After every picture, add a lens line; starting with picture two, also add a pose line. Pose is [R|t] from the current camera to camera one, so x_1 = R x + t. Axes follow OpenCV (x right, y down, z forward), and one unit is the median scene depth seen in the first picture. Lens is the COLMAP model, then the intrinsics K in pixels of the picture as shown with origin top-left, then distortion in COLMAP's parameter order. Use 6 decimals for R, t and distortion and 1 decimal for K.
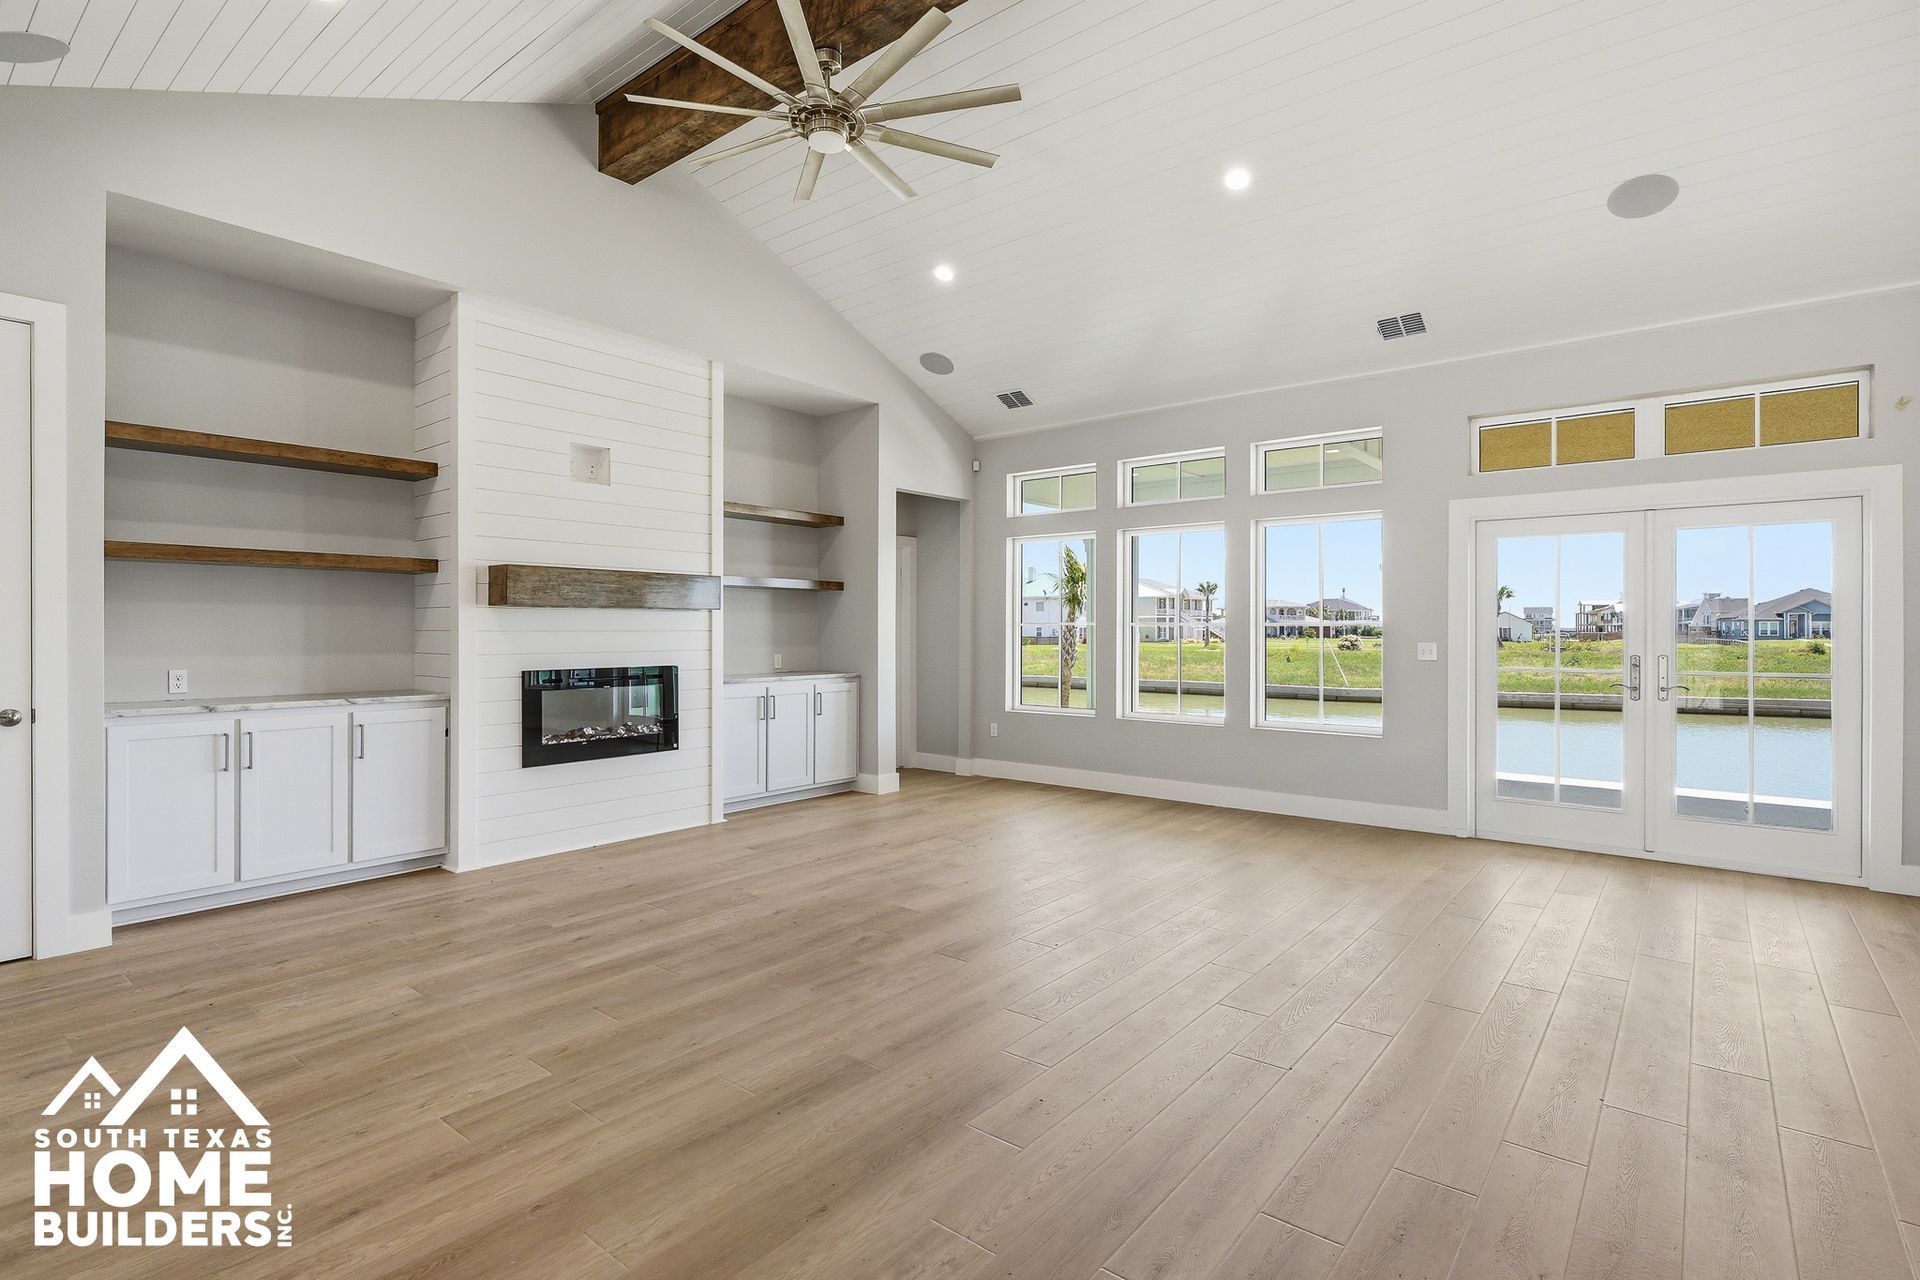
lens RADIAL K [[927.4, 0, 960.0], [0, 927.4, 640.0], [0, 0, 1]] dist [-0.000249, -0.000054]
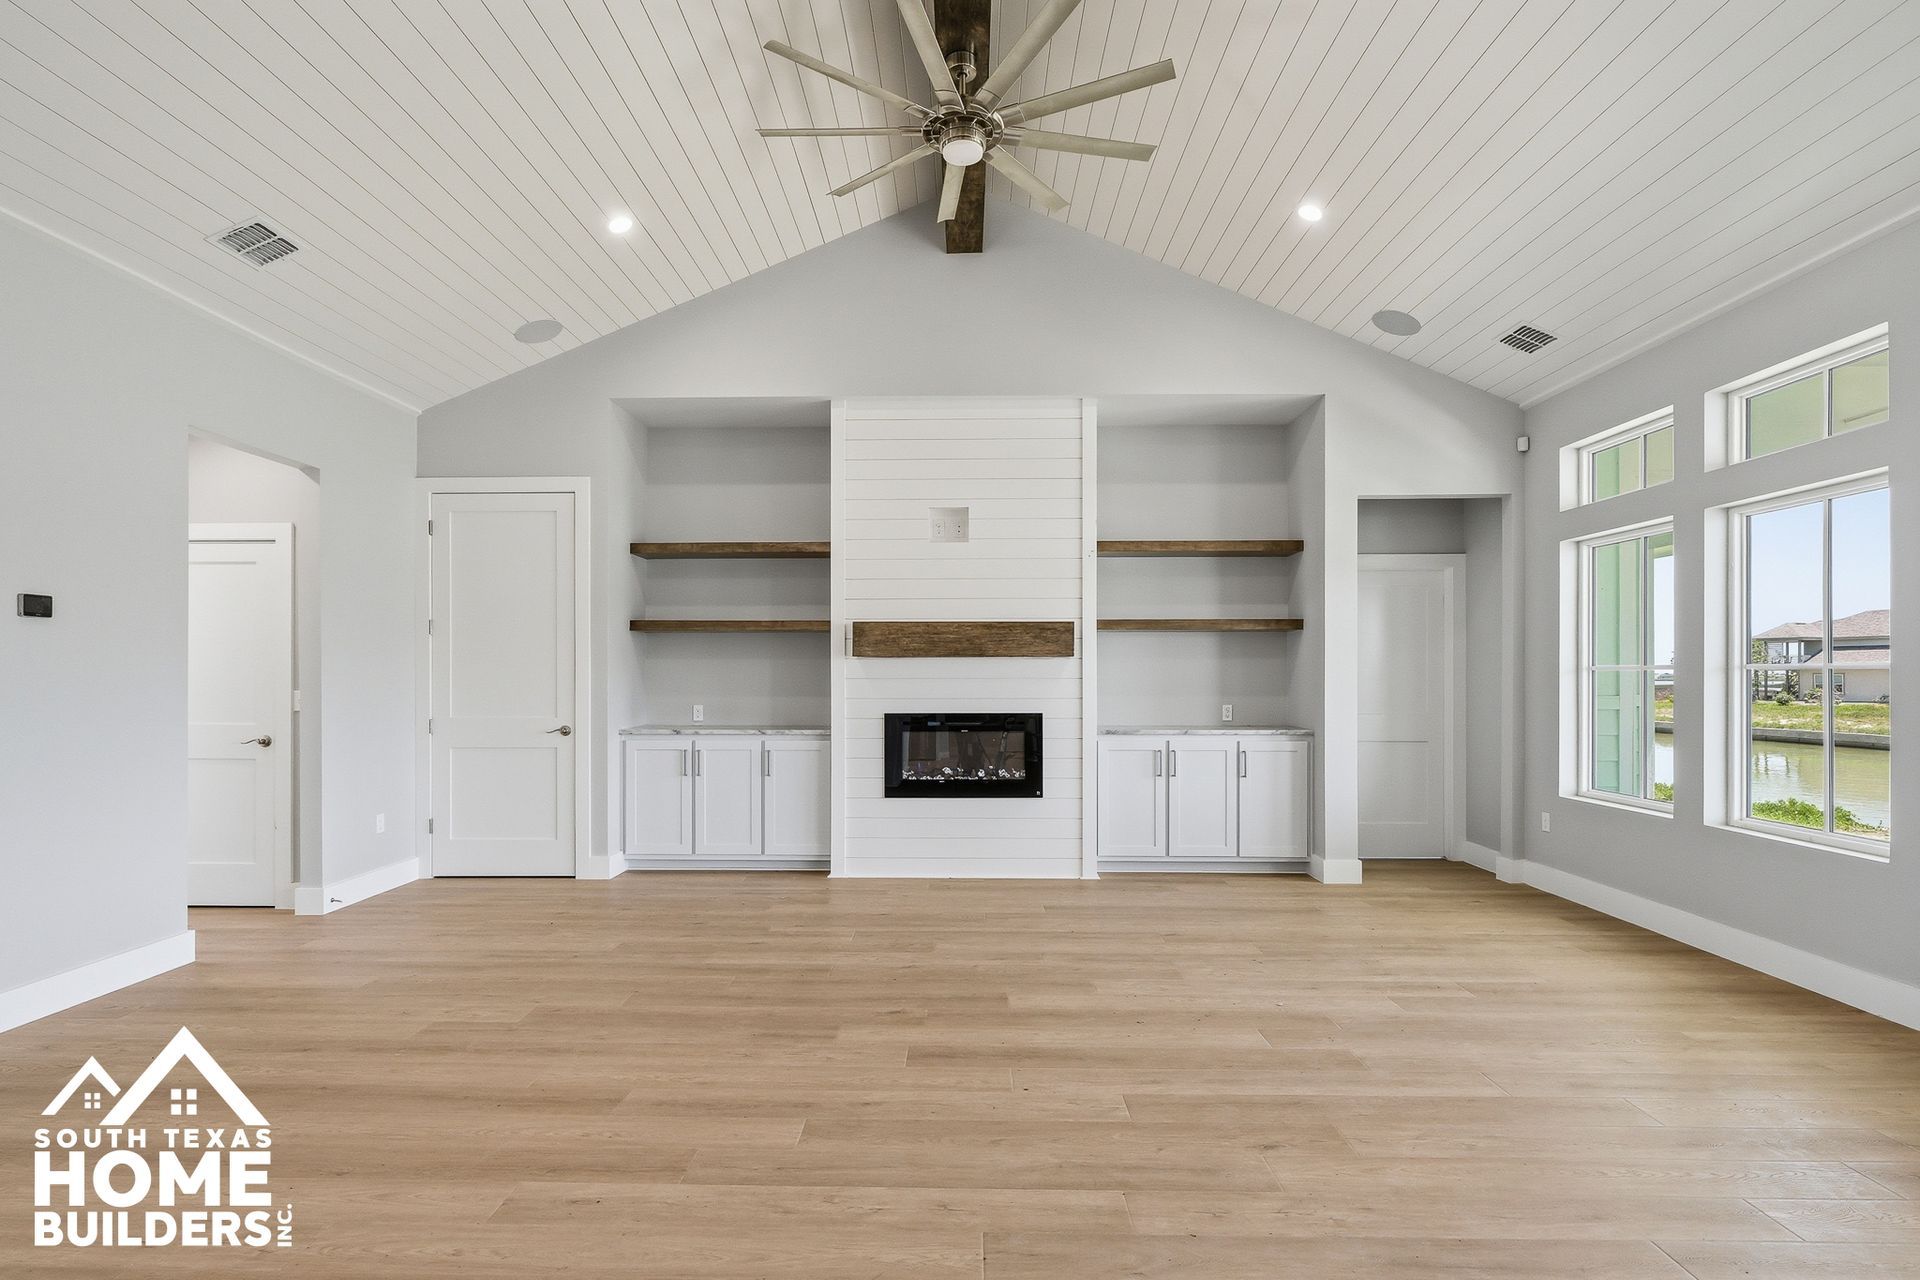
lens RADIAL K [[943.9, 0, 959.1], [0, 943.9, 680.6], [0, 0, 1]] dist [-0.000893, -0.000130]
pose [[0.610329, 0.001446, -0.792147, 0.492321], [-0.007378, 0.999965, -0.003859, -0.003286], [0.792114, 0.008200, 0.610319, 0.343562]]
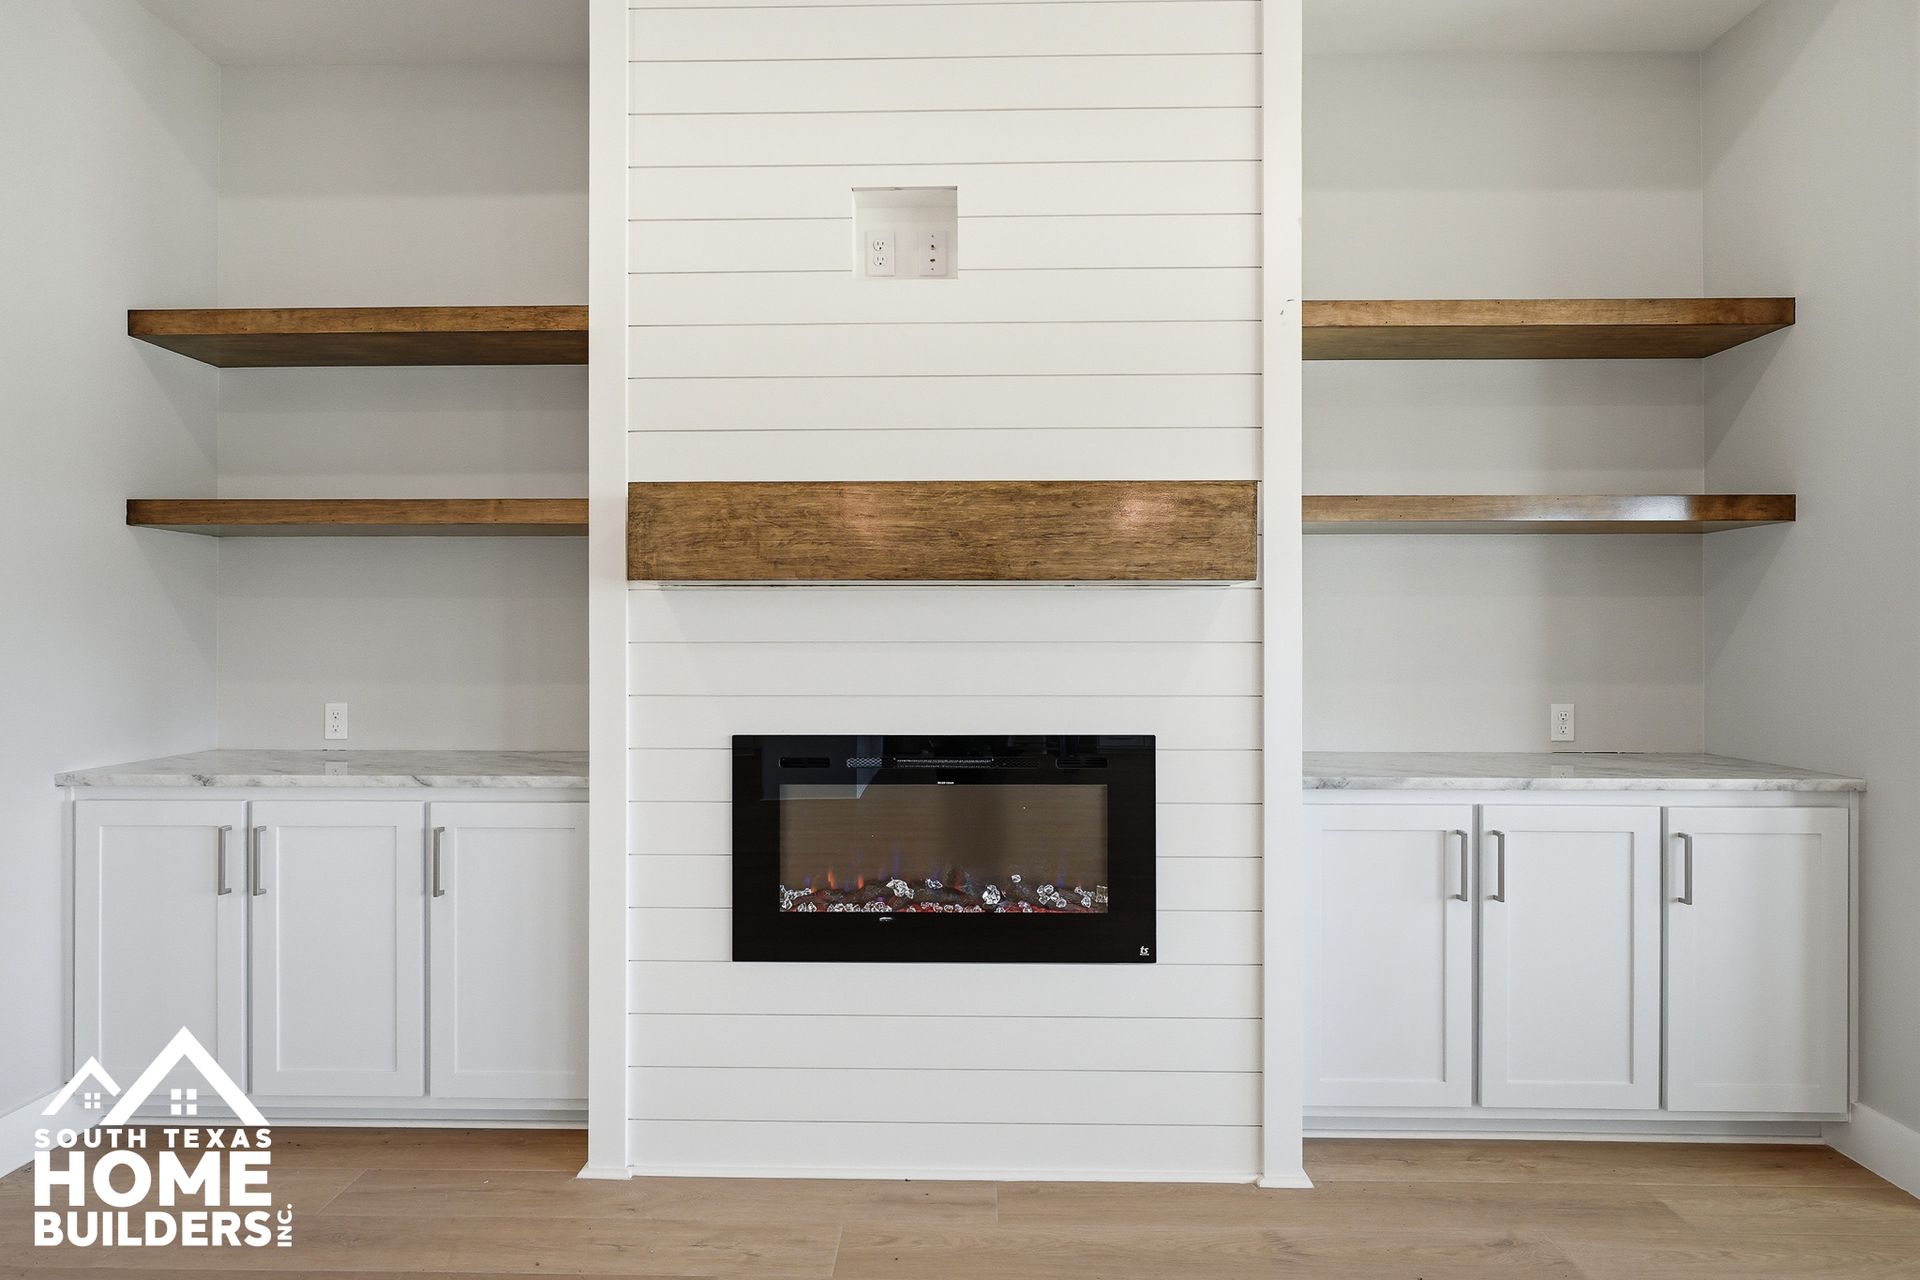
lens RADIAL K [[927.4, 0, 960.0], [0, 927.4, 640.0], [0, 0, 1]] dist [-0.000249, -0.000054]
pose [[0.608228, -0.001218, -0.793761, -0.062832], [-0.008621, 0.999930, -0.008140, -0.008059], [0.793715, 0.011794, 0.608175, 0.788439]]
